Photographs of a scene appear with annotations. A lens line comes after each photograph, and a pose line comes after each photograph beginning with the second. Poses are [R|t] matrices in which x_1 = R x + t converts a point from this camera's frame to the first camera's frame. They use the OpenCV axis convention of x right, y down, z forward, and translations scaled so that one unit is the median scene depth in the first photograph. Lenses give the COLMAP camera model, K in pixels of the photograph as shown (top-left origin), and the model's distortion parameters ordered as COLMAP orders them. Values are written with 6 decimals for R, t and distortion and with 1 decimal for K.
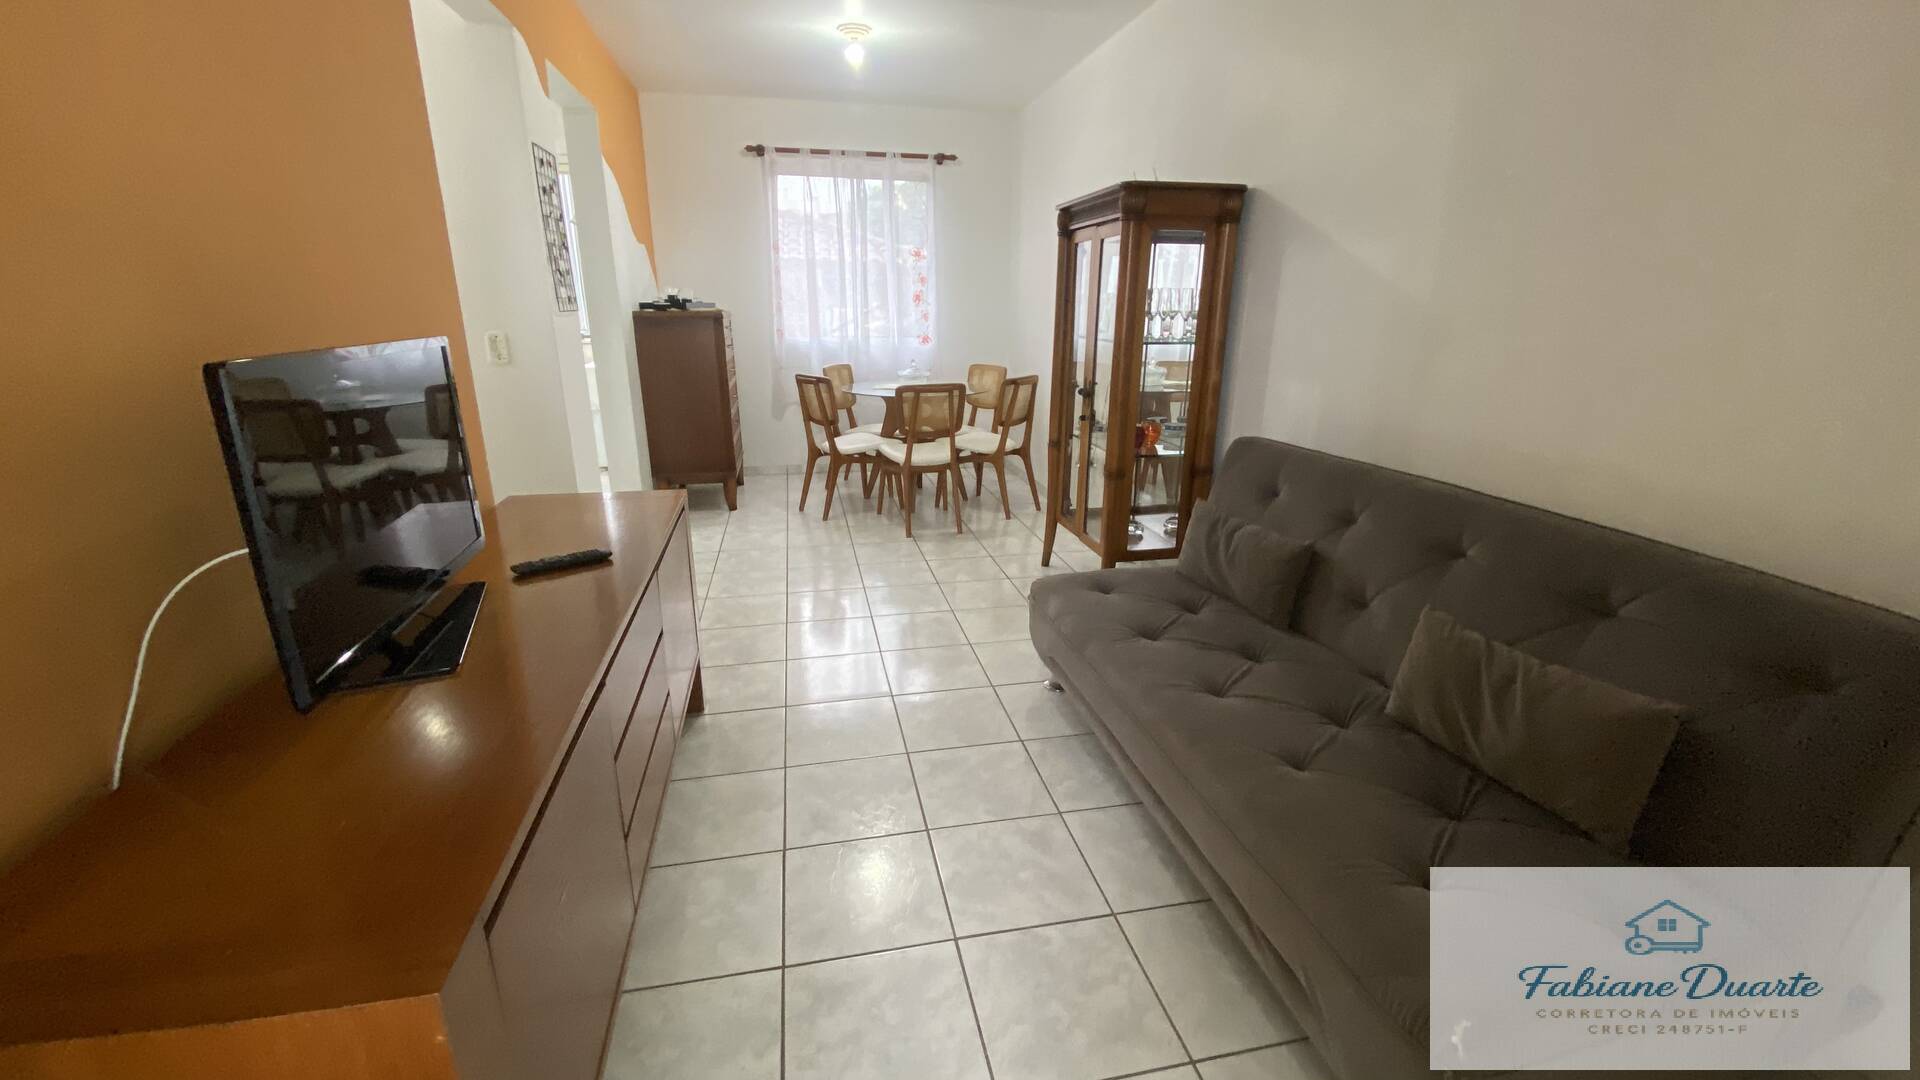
lens RADIAL K [[770.5, 0, 964.8], [0, 770.5, 530.9], [0, 0, 1]] dist [0.050792, -0.043226]
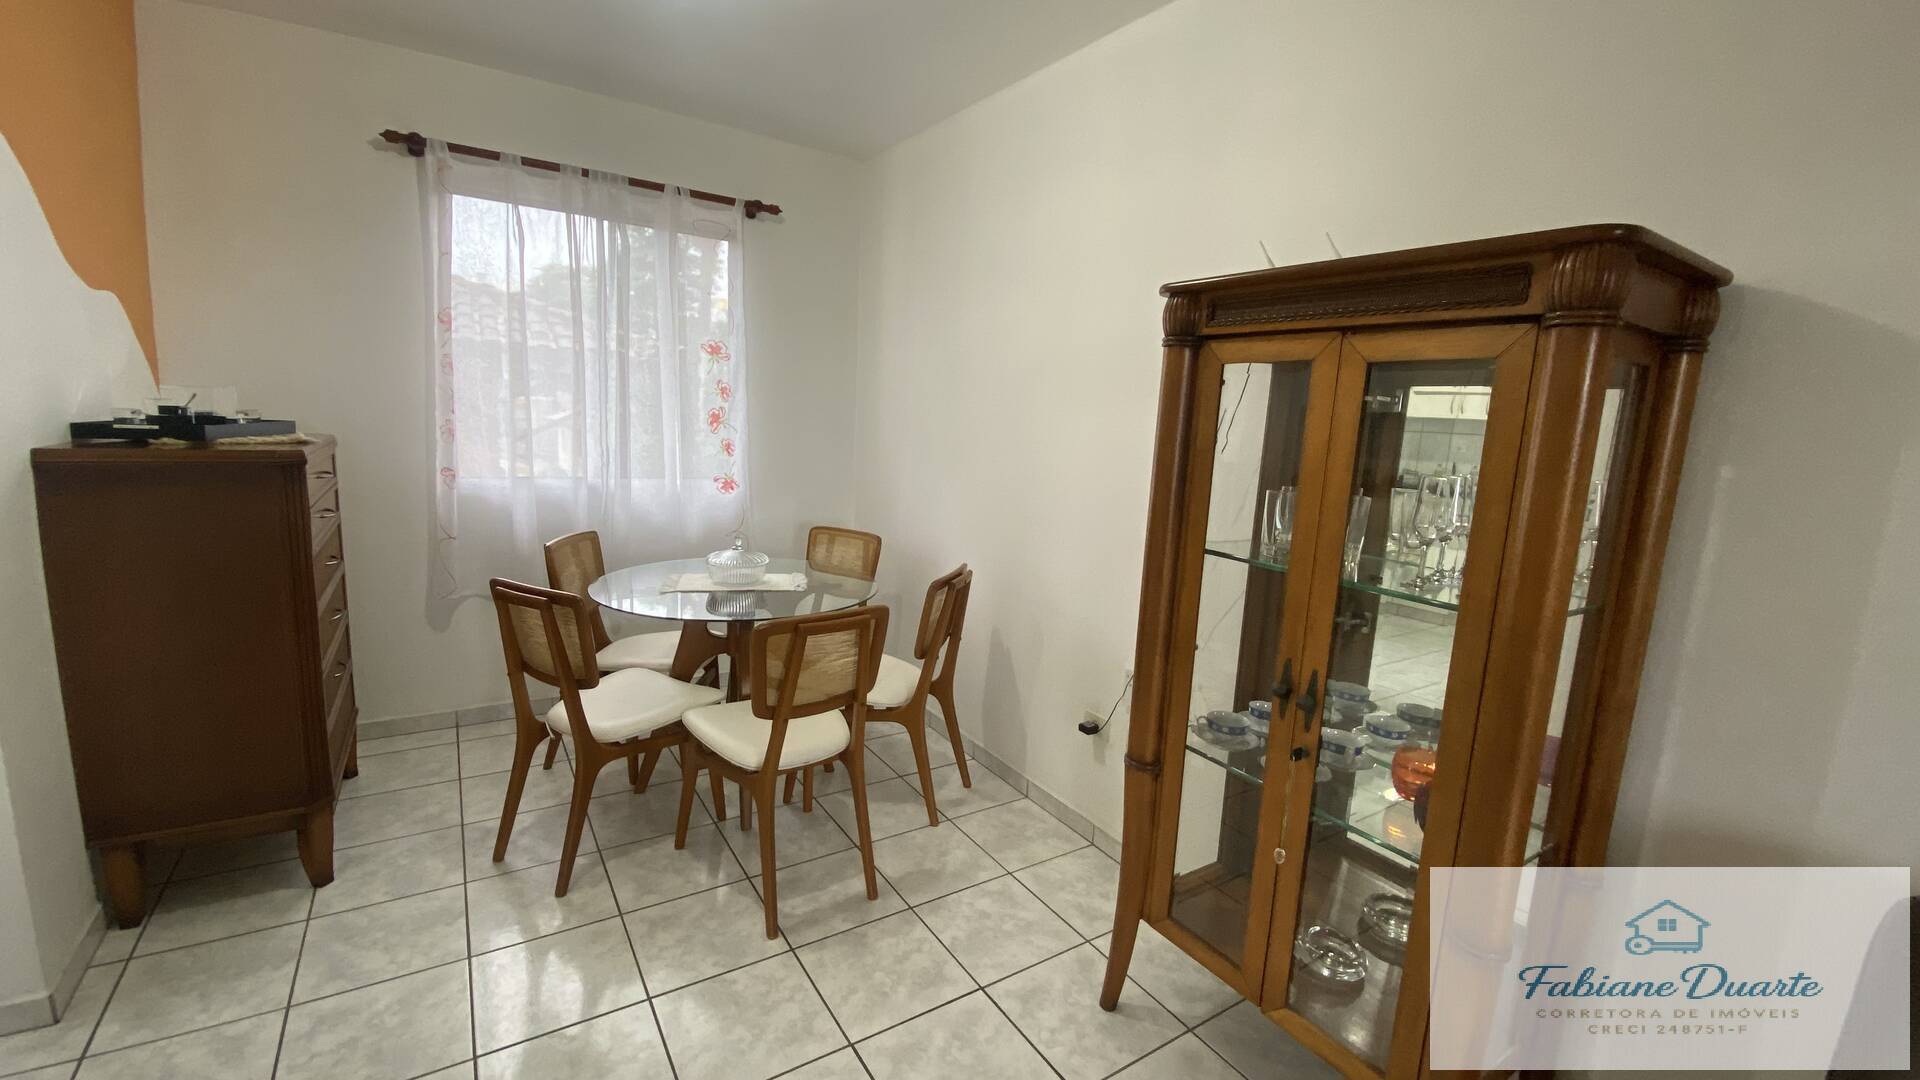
lens RADIAL K [[770.5, 0, 964.8], [0, 770.5, 530.9], [0, 0, 1]] dist [0.050792, -0.043226]
pose [[0.934609, -0.015362, 0.355346, -0.105787], [0.060650, 0.991318, -0.116662, -0.142154], [-0.350469, 0.130585, 0.927426, 0.409431]]
